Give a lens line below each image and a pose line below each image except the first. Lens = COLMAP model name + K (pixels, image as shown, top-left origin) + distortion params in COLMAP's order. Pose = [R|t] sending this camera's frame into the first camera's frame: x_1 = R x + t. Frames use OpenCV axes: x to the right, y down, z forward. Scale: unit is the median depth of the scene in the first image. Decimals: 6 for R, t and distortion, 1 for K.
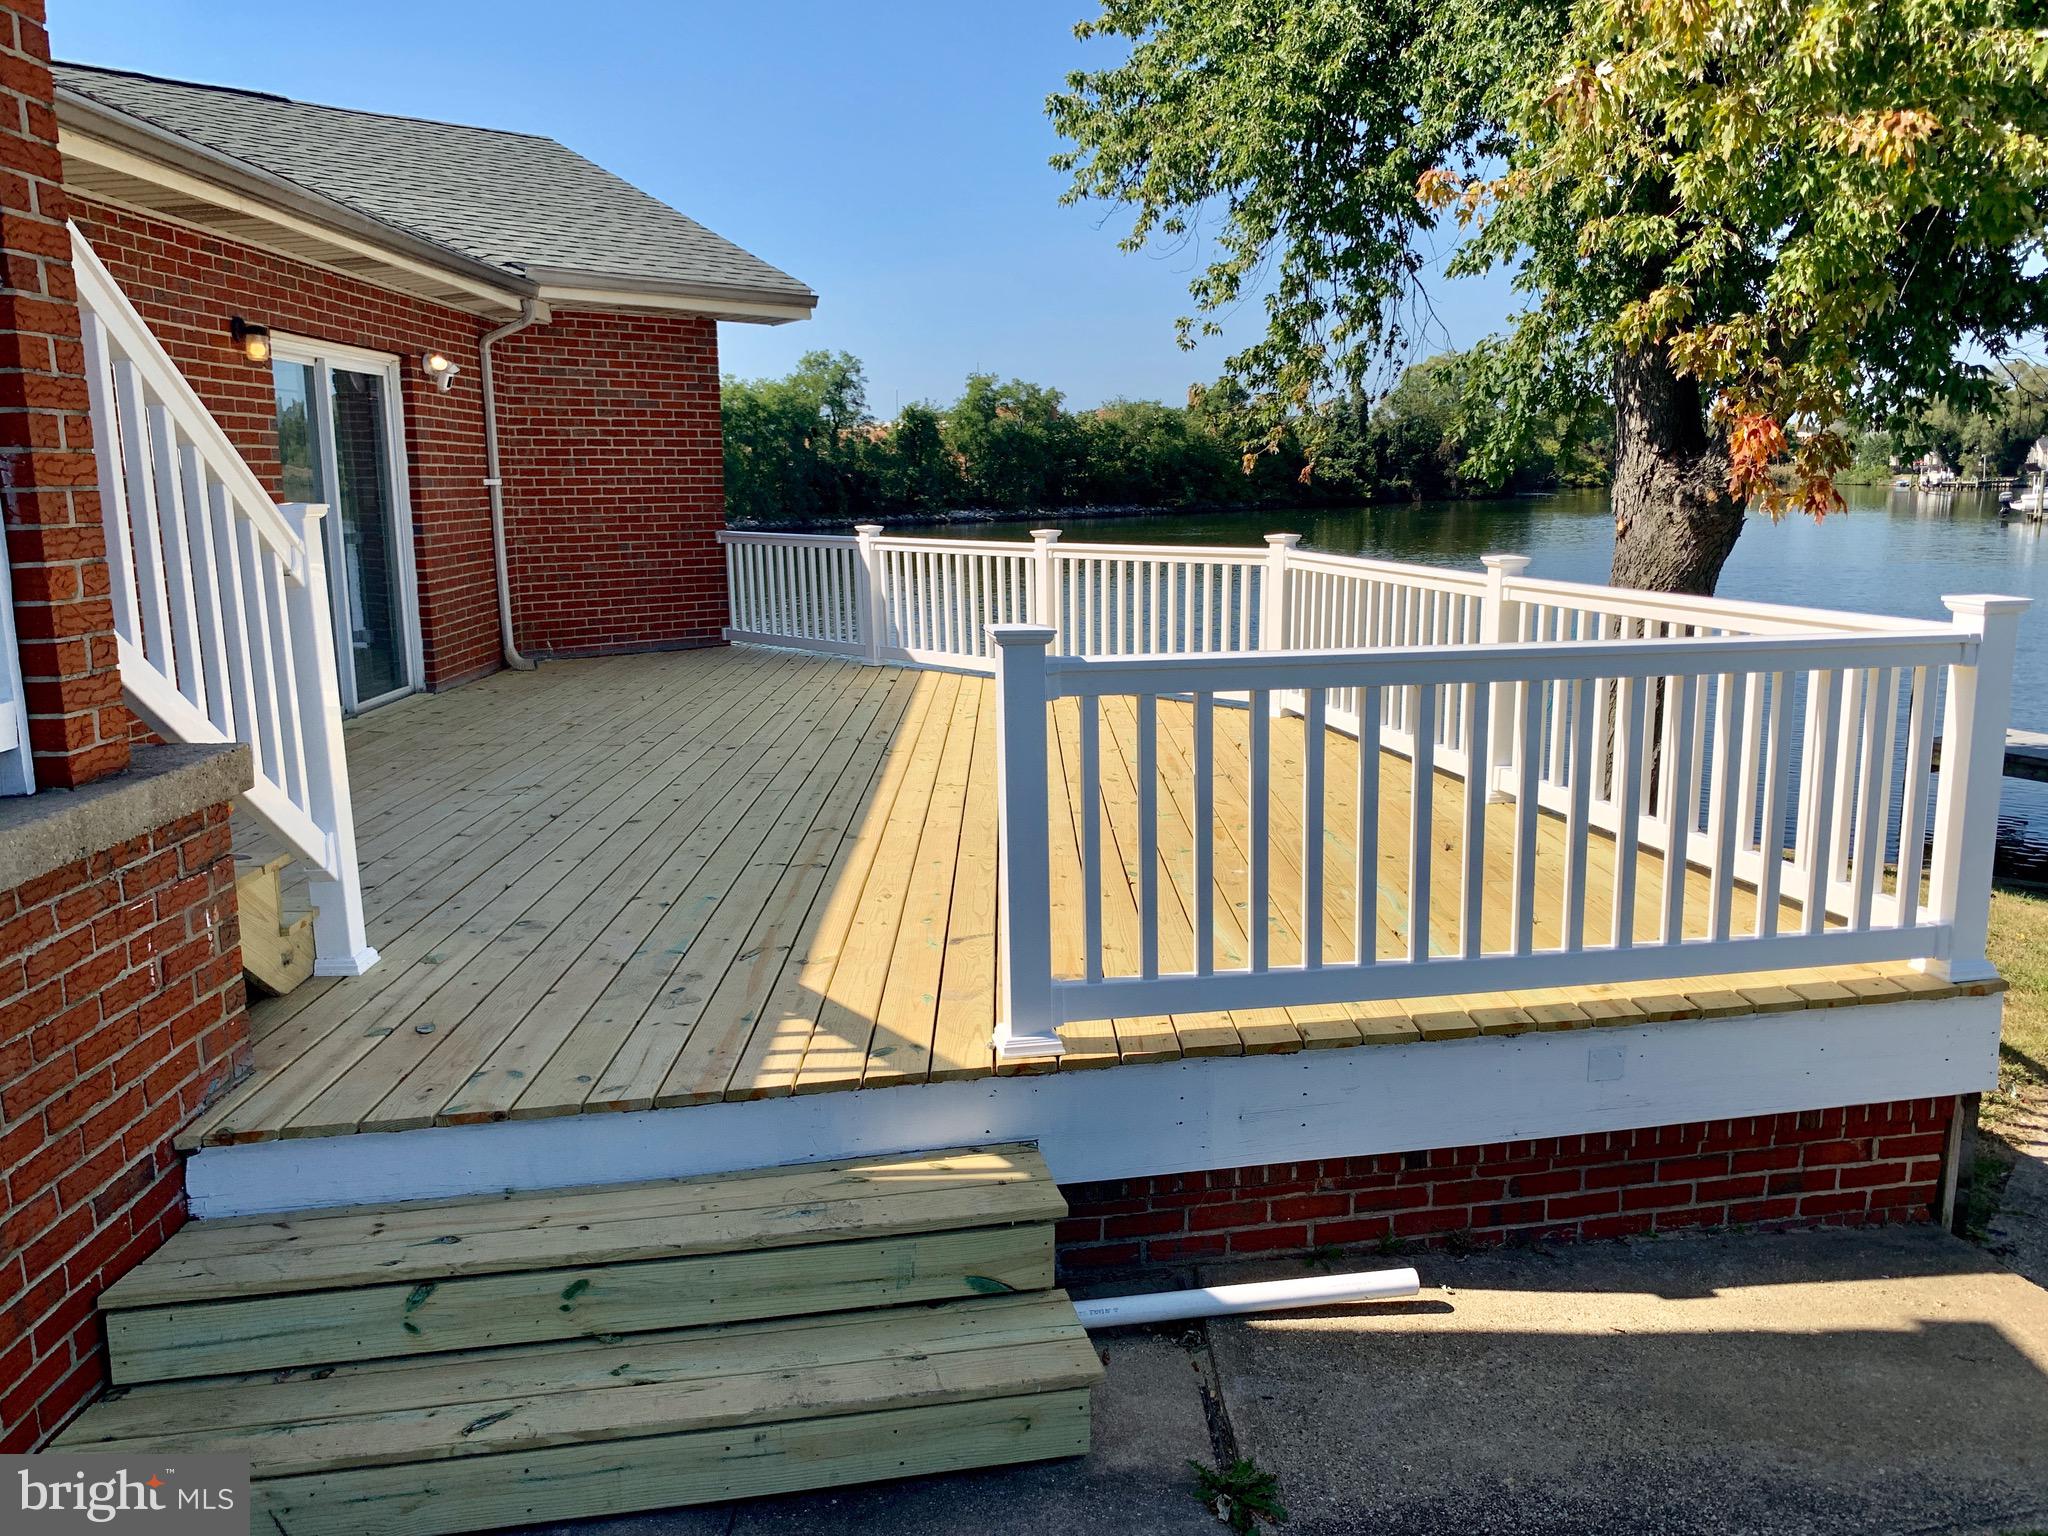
lens RADIAL K [[1563.0, 0, 1028.1], [0, 1563.0, 774.0], [0, 0, 1]] dist [0.010721, -0.012596]
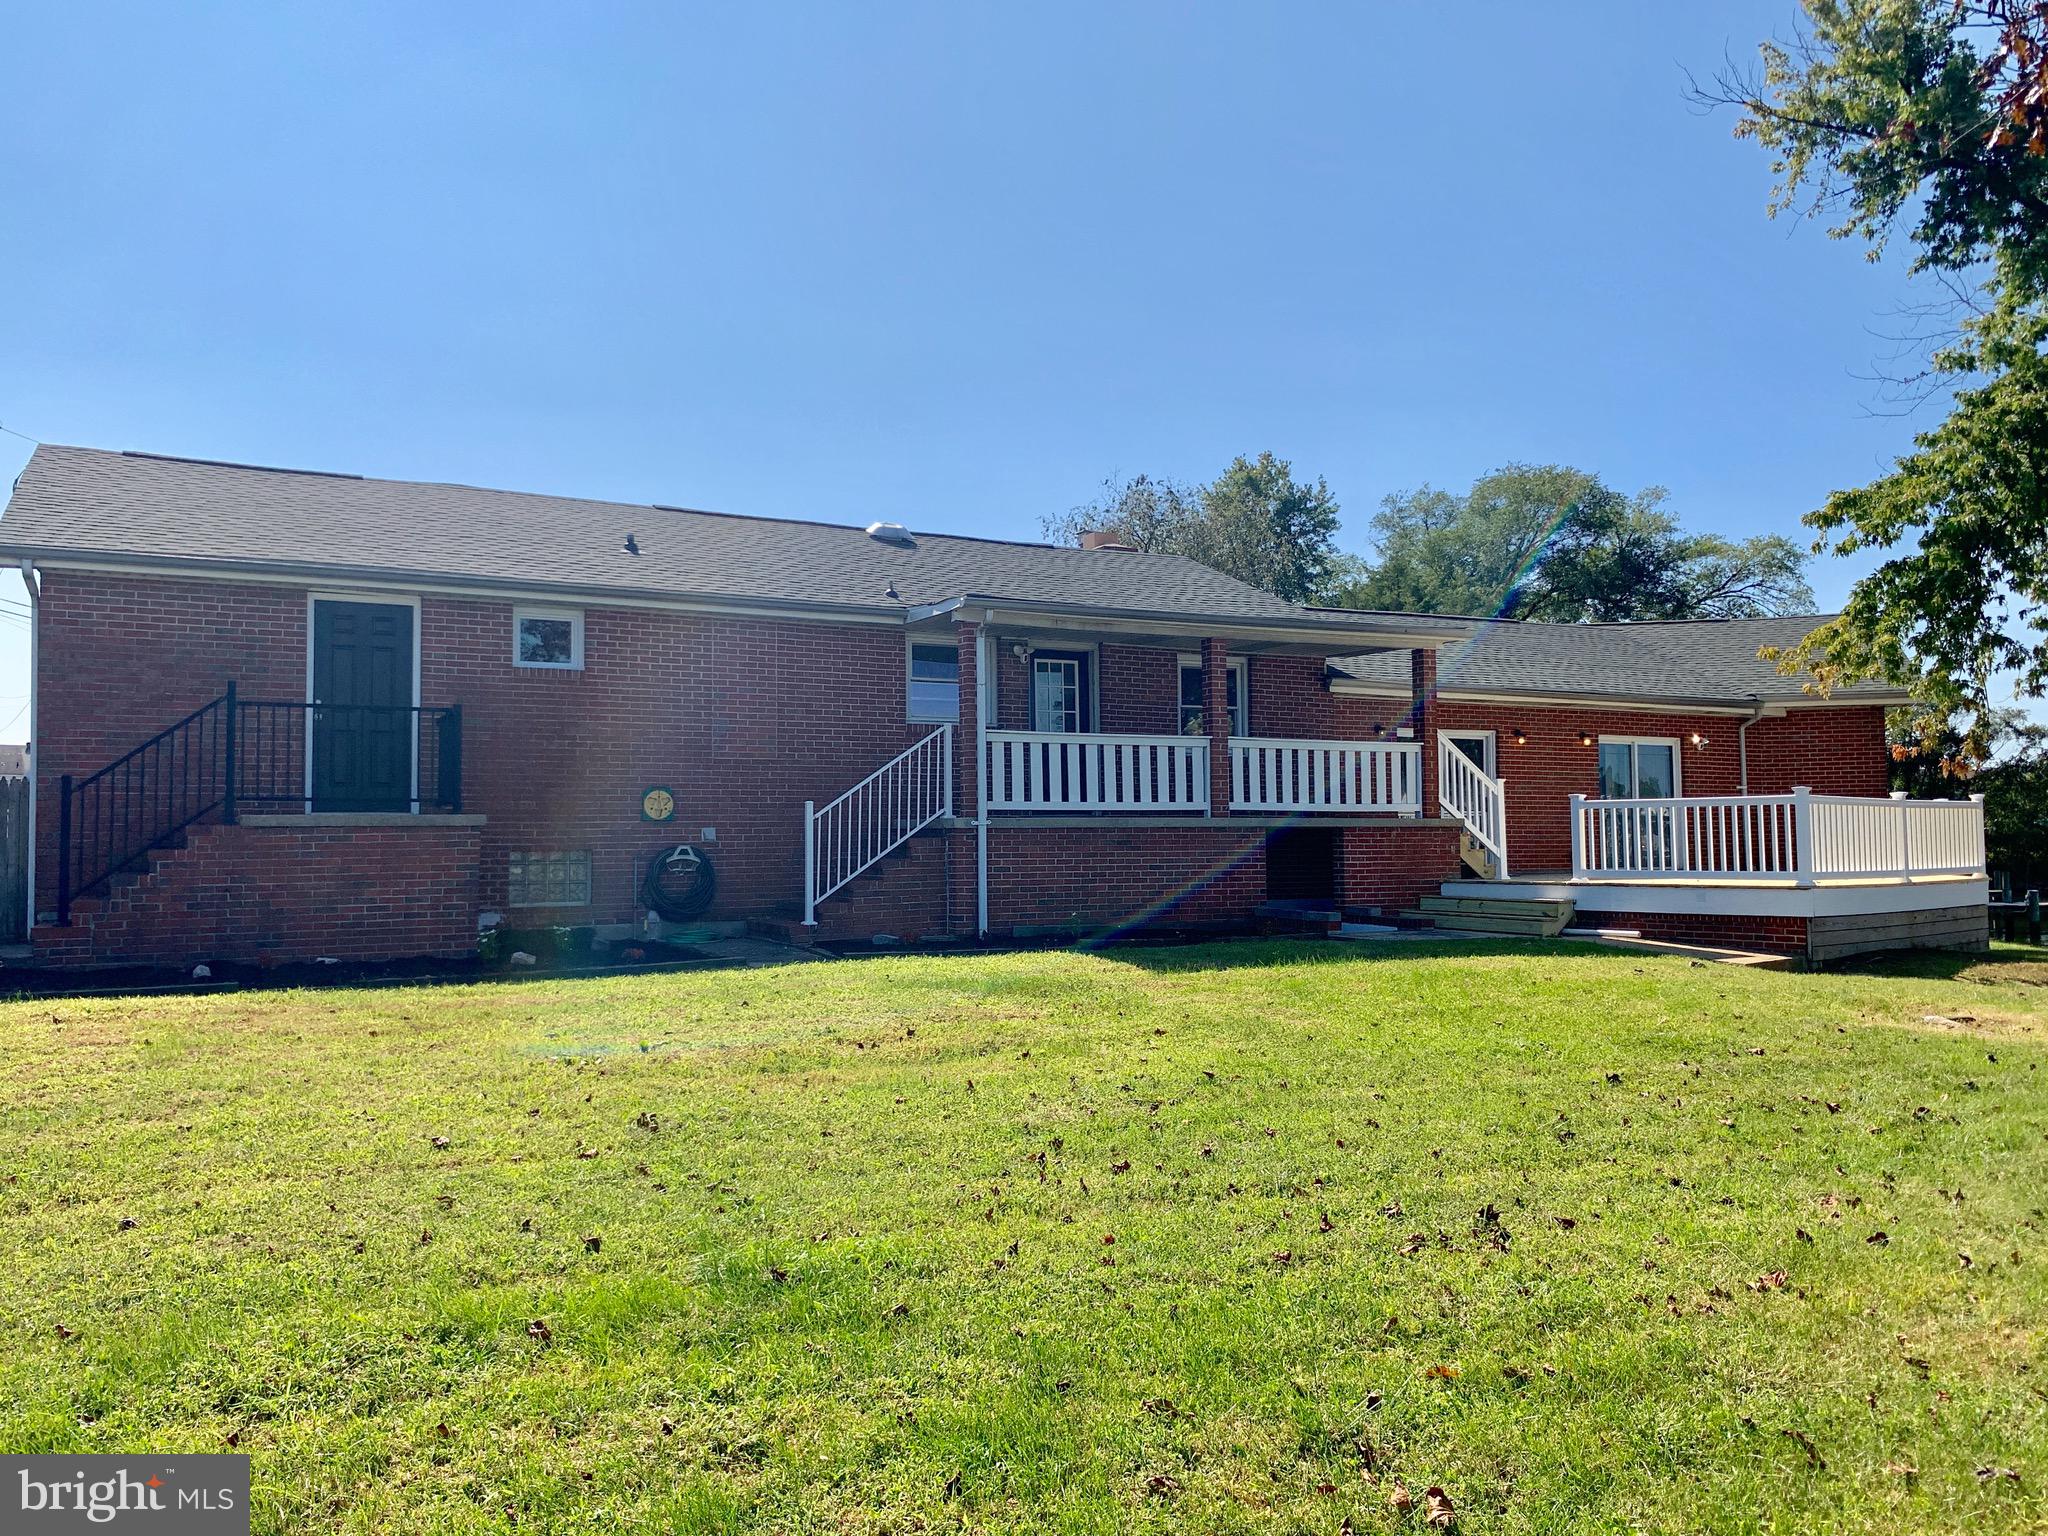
lens RADIAL K [[1563.0, 0, 1028.1], [0, 1563.0, 774.0], [0, 0, 1]] dist [0.010721, -0.012596]
pose [[0.457374, -0.043513, -0.888209, 1.263942], [-0.159352, 0.978625, -0.129999, 0.268205], [0.874881, 0.200996, 0.440664, -0.960020]]
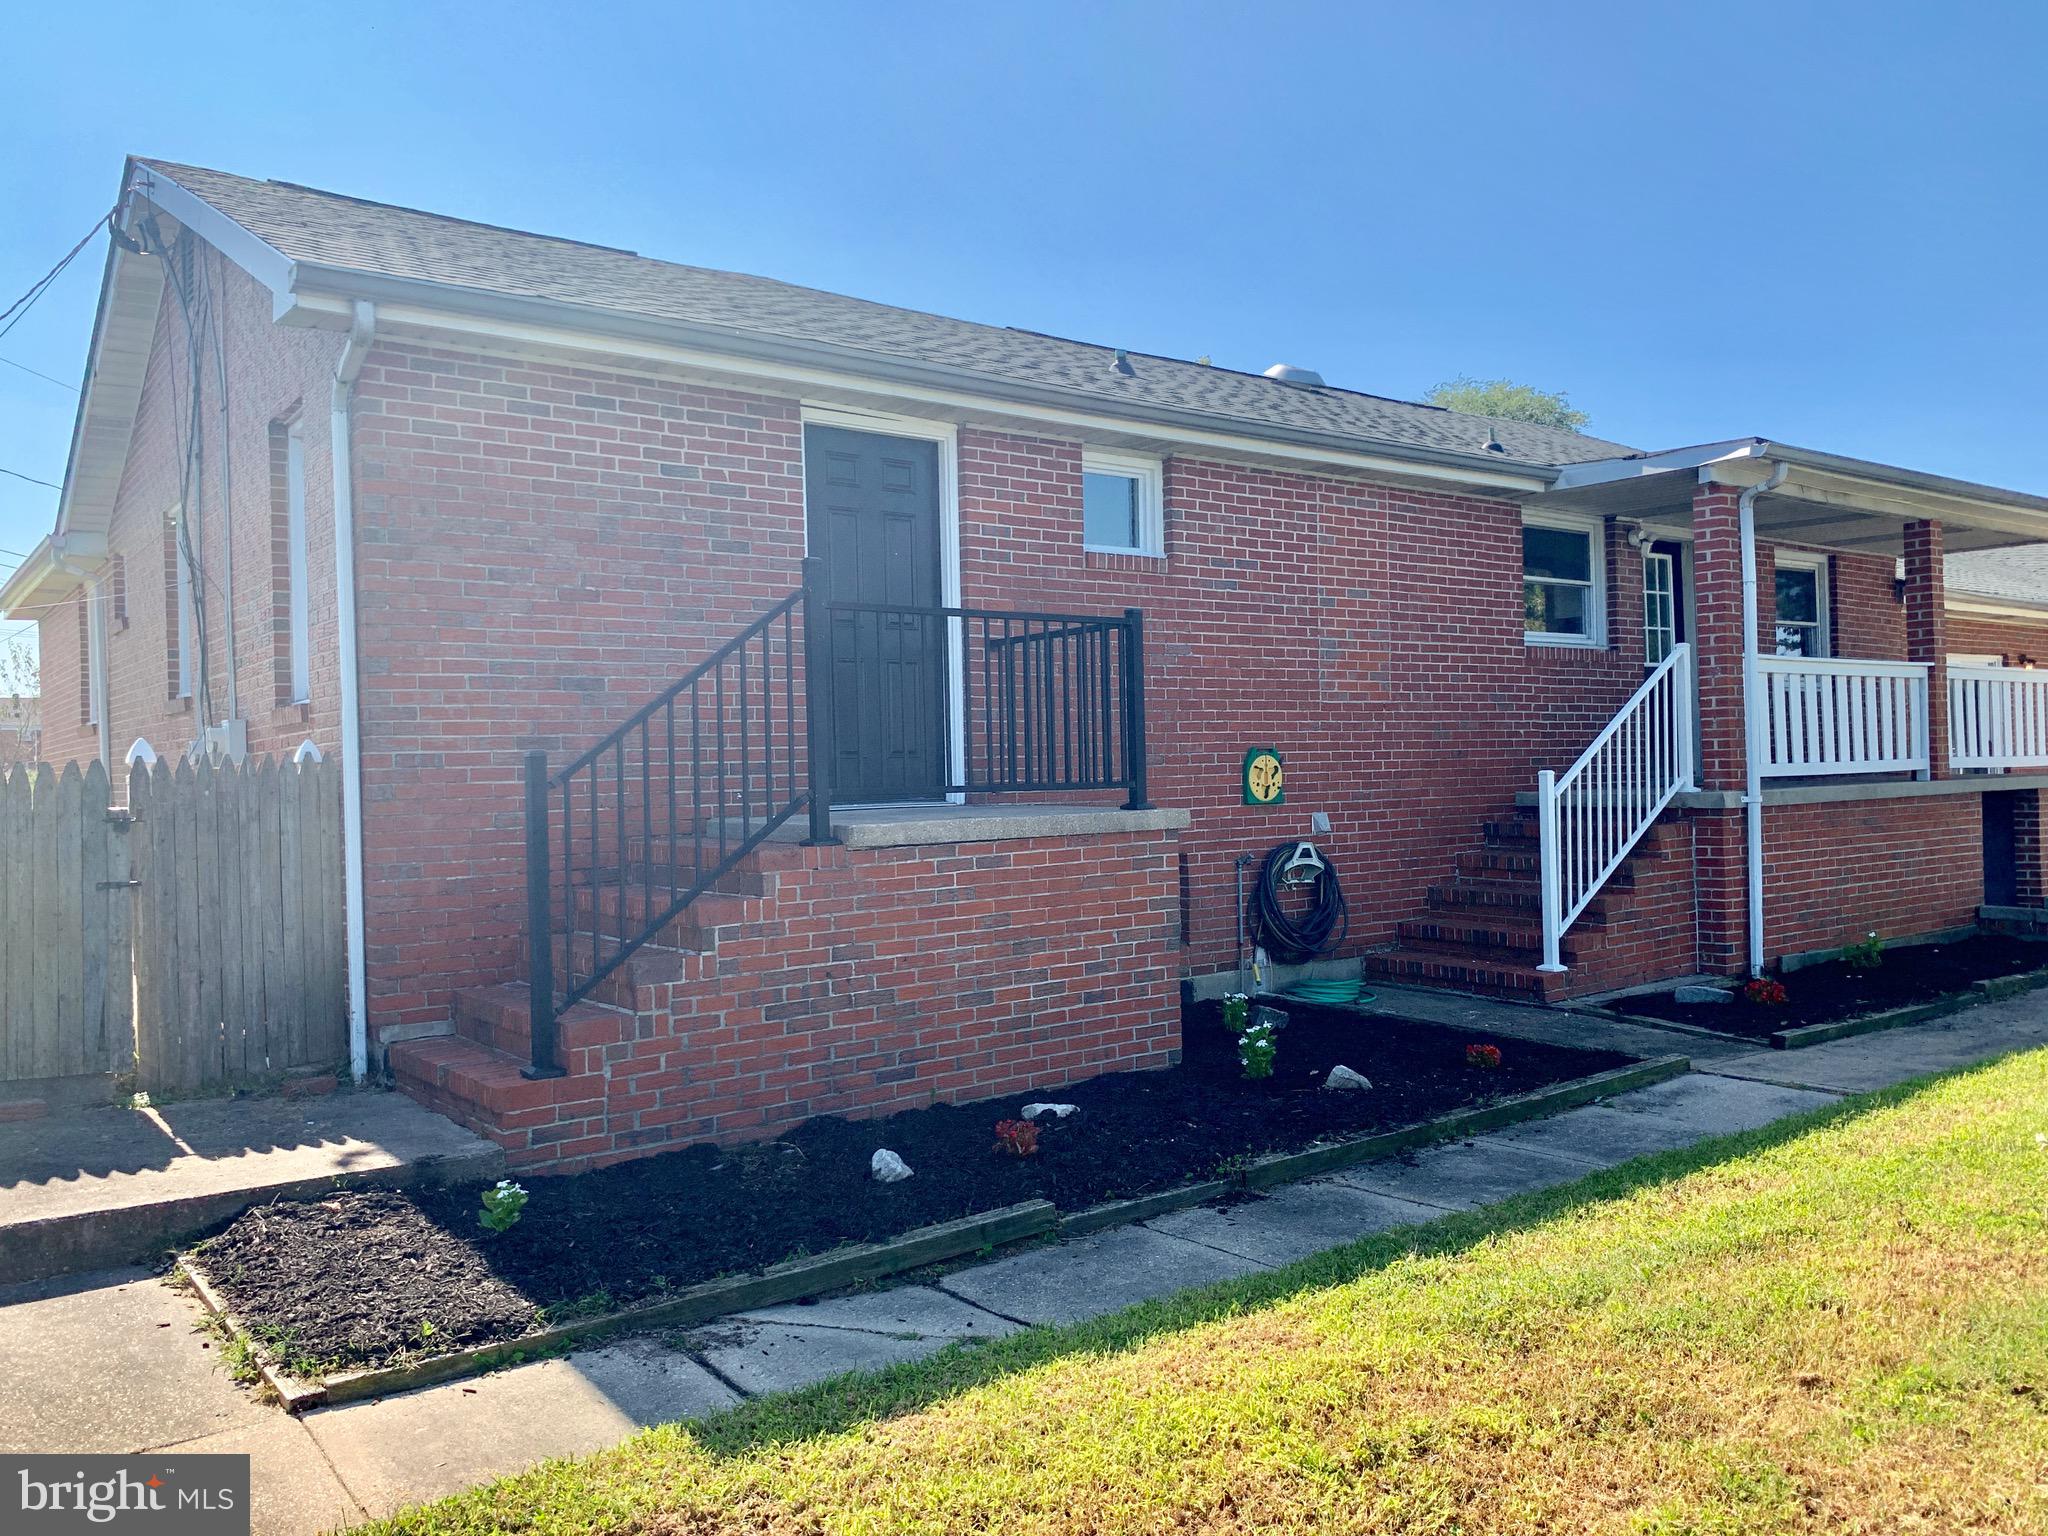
lens RADIAL K [[1559.0, 0, 1030.8], [0, 1559.0, 758.0], [0, 0, 1]] dist [0.198541, -0.415342]
pose [[0.597942, -0.023161, -0.801205, 0.388361], [-0.126011, 0.984436, -0.122500, 0.279951], [0.791572, 0.174208, 0.585717, -1.281822]]
